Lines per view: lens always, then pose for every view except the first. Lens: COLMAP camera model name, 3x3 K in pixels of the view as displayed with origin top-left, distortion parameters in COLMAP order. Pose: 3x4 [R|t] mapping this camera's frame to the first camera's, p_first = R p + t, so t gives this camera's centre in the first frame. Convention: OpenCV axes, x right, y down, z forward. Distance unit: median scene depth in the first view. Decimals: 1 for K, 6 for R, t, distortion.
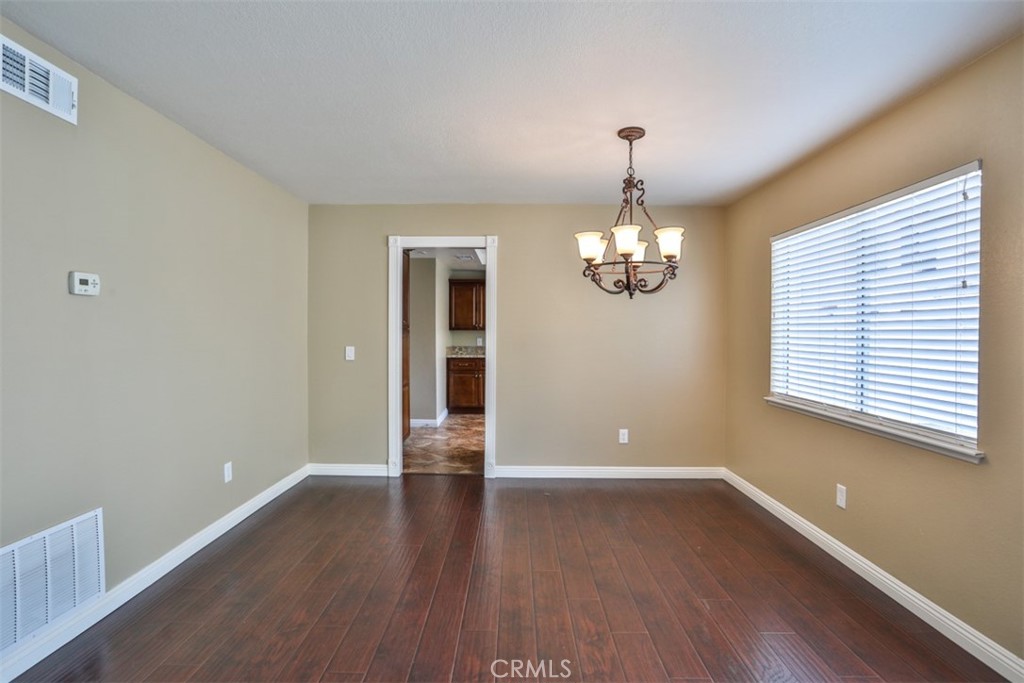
lens RADIAL K [[524.0, 0, 509.1], [0, 524.0, 339.7], [0, 0, 1]] dist [-0.076605, 0.033843]
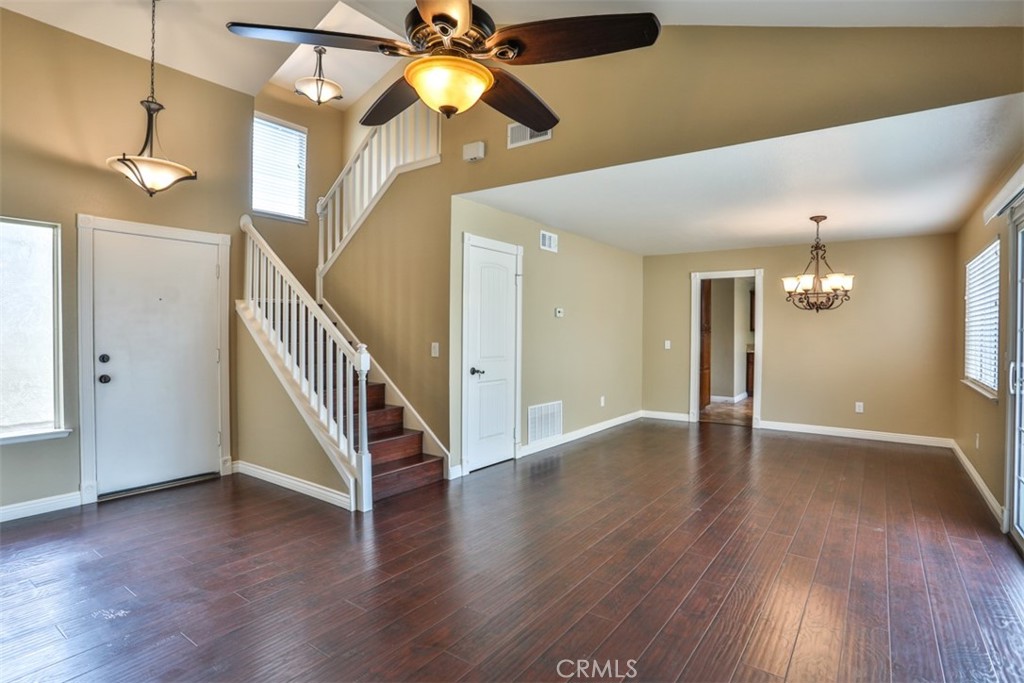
lens RADIAL K [[524.0, 0, 509.1], [0, 524.0, 339.7], [0, 0, 1]] dist [-0.076605, 0.033843]
pose [[0.813860, 0.008537, -0.580998, 0.247948], [-0.010217, 0.999948, 0.000382, 0.014785], [0.580971, 0.005625, 0.813905, -0.643189]]
